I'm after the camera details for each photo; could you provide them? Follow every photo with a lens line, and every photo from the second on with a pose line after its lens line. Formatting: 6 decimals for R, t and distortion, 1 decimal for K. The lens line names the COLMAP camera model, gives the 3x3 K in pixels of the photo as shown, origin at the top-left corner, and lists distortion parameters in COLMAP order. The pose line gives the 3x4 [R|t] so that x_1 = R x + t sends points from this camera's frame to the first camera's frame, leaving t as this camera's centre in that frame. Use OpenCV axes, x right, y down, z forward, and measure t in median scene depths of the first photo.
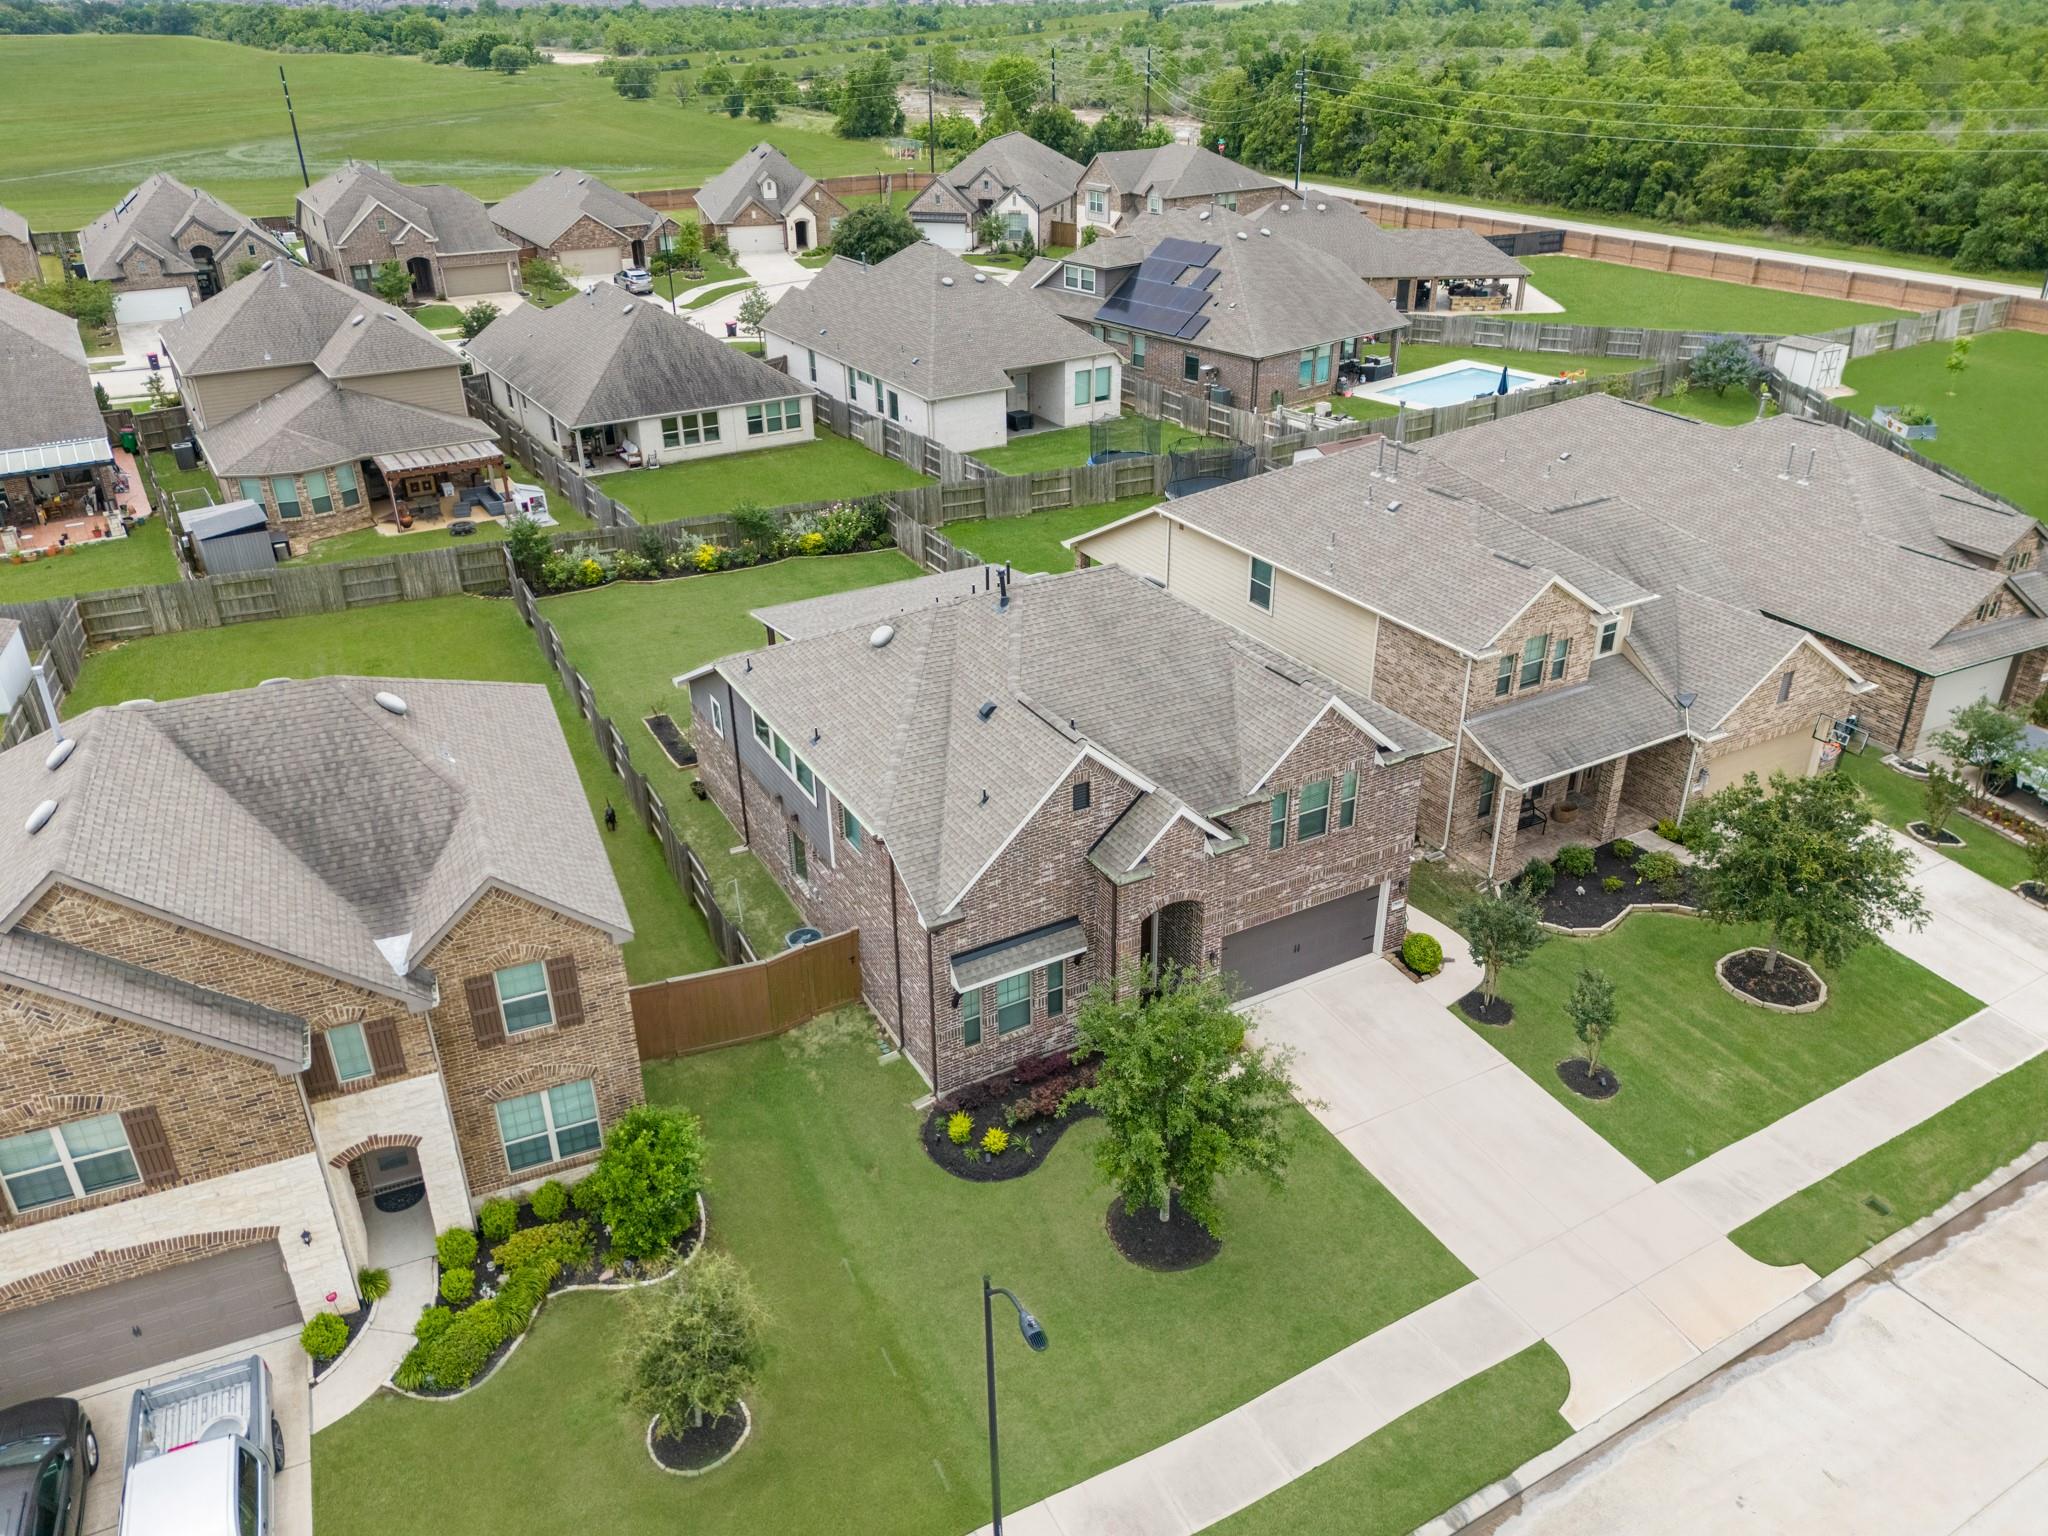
lens RADIAL K [[1466.3, 0, 1024.0], [0, 1466.3, 768.0], [0, 0, 1]] dist [0.040461, -0.043591]
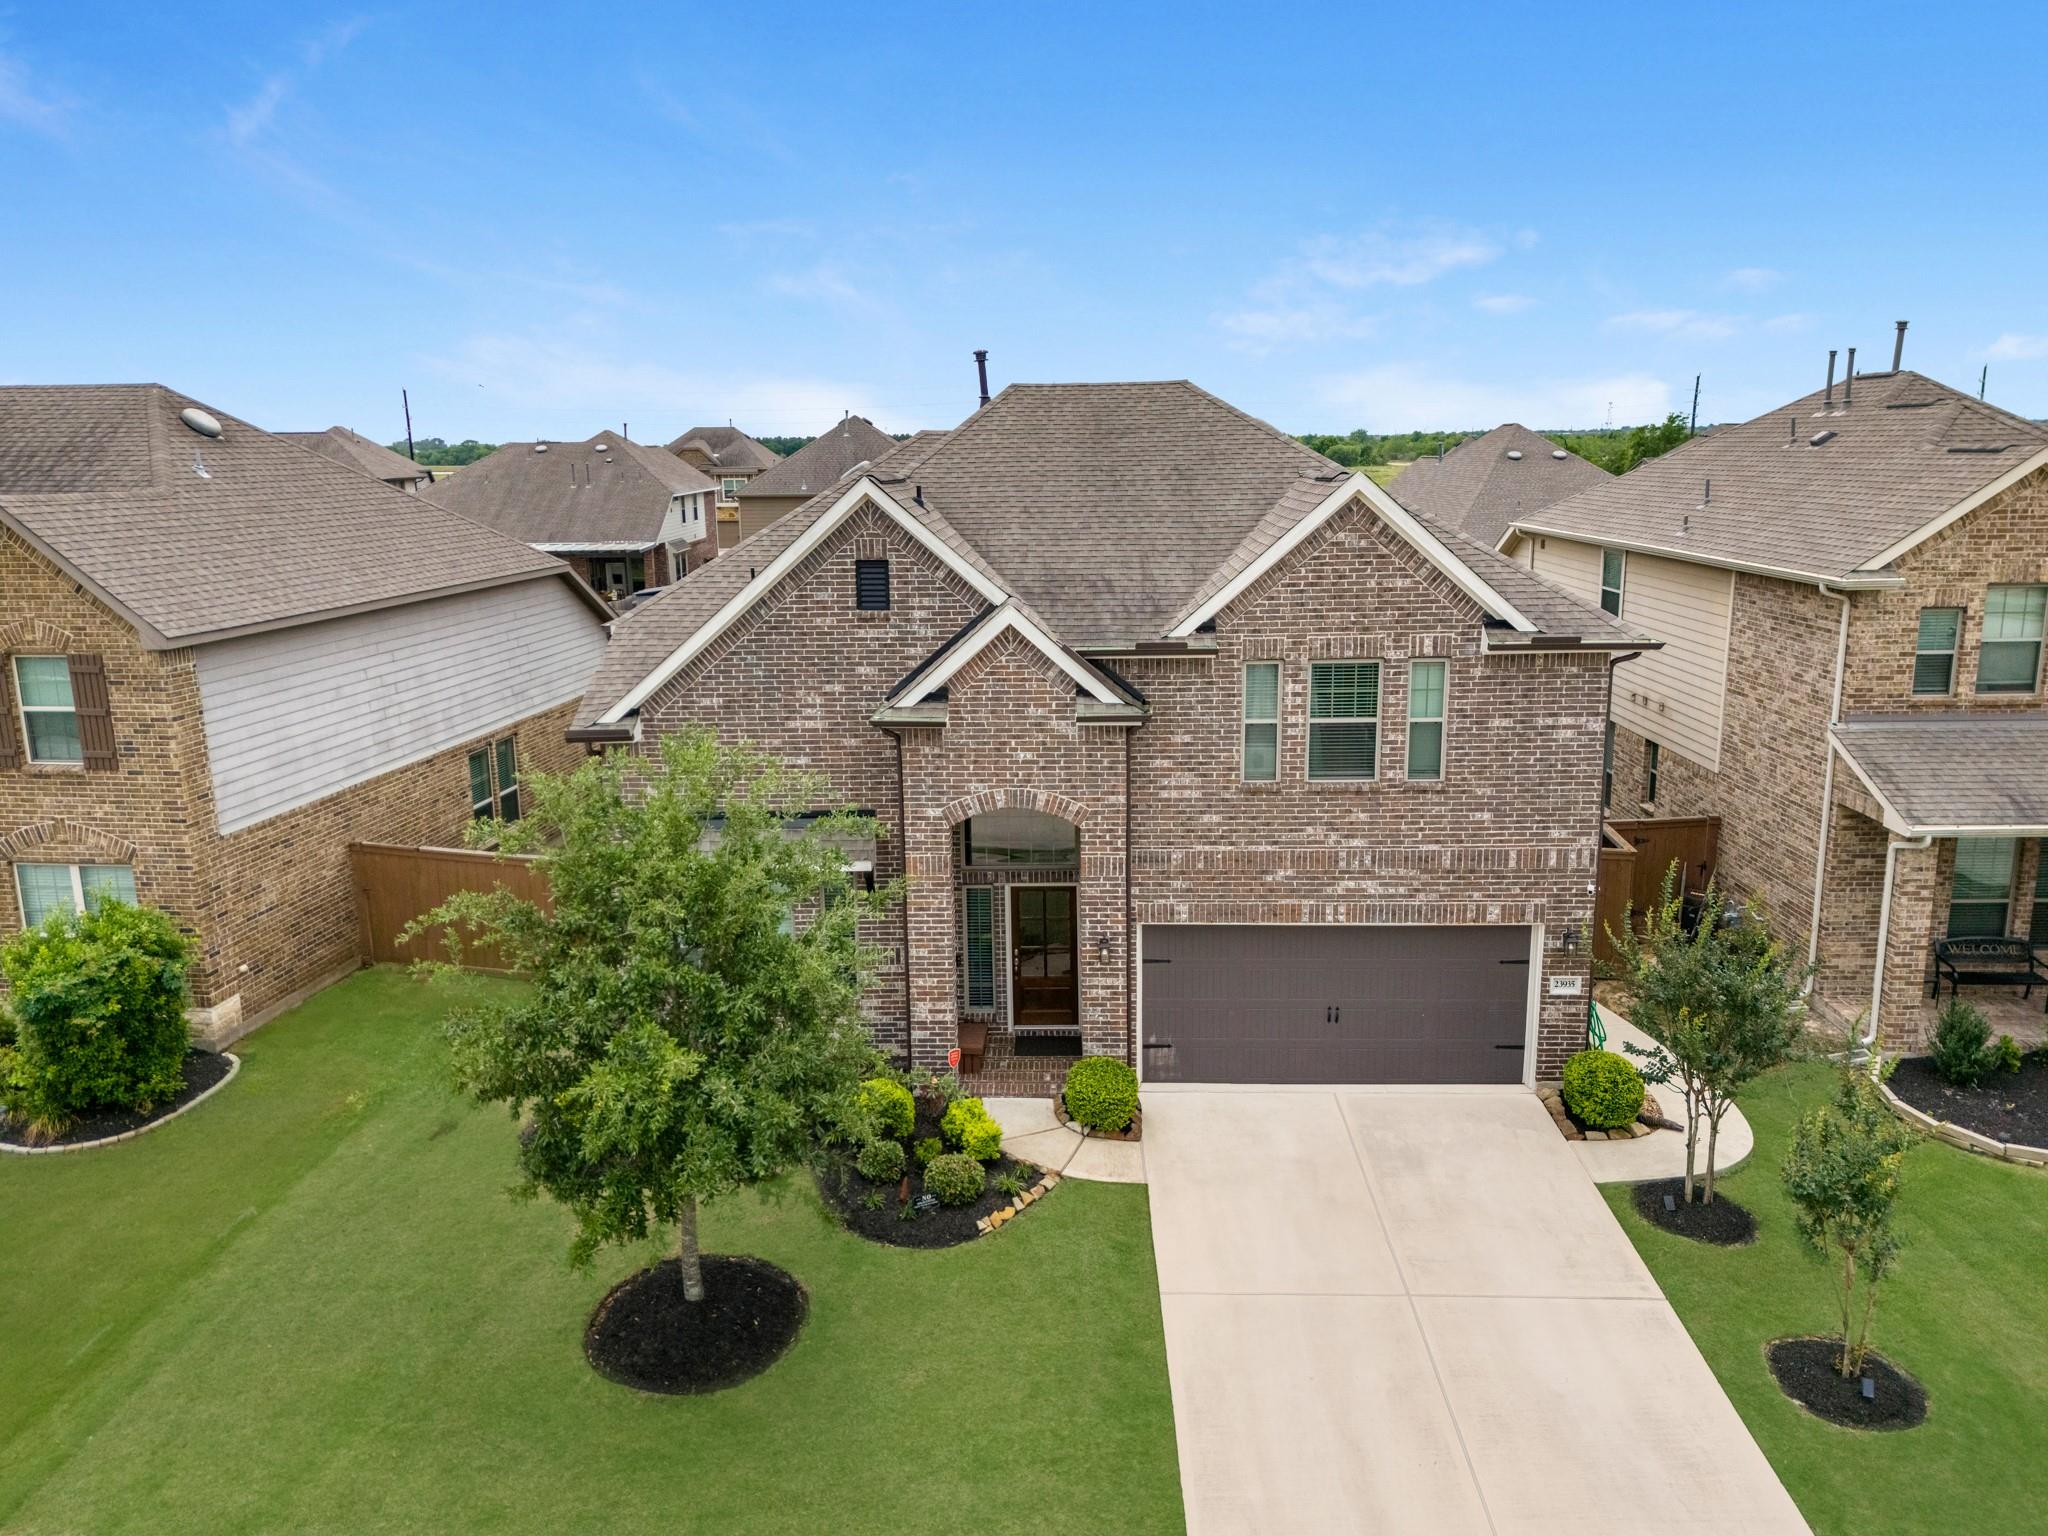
lens RADIAL K [[1502.7, 0, 1024.0], [0, 1502.7, 768.0], [0, 0, 1]] dist [0.026708, -0.005878]
pose [[0.863219, 0.108308, -0.493075, 0.339892], [-0.230168, 0.953728, -0.193457, 0.164503], [0.449306, 0.280485, 0.848205, 0.444638]]
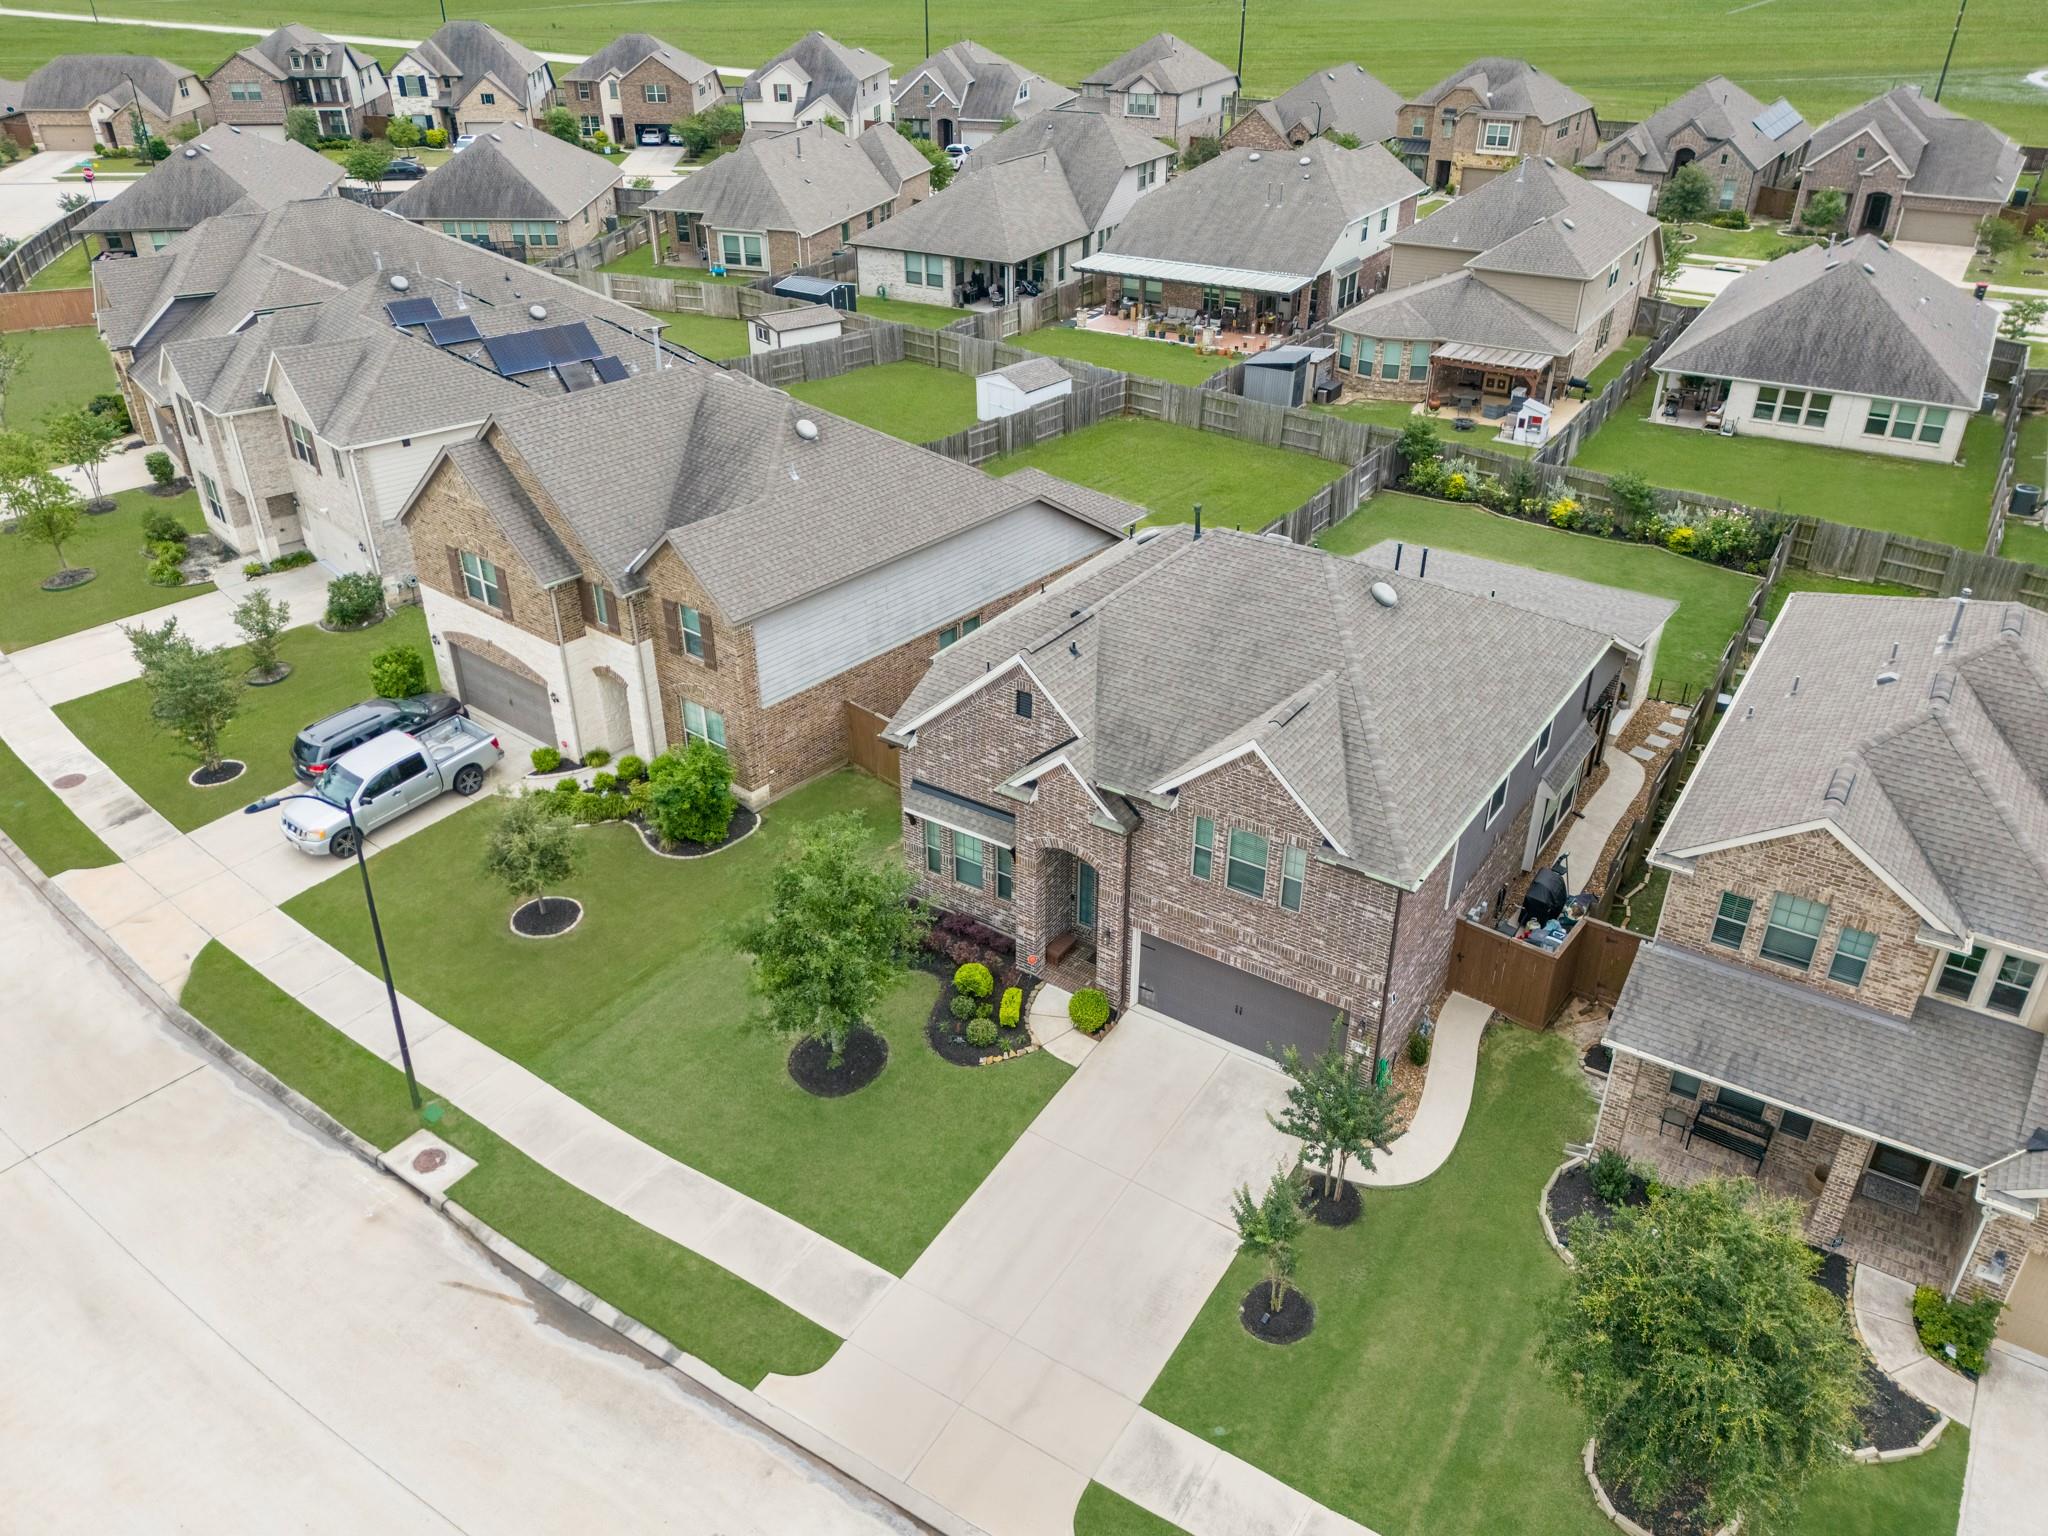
lens RADIAL K [[1464.4, 0, 1024.0], [0, 1464.4, 768.0], [0, 0, 1]] dist [0.014596, -0.005956]
pose [[0.459984, 0.455249, -0.762341, 0.719462], [-0.414406, 0.869389, 0.269130, -0.186569], [0.785292, 0.192123, 0.588562, 0.332801]]
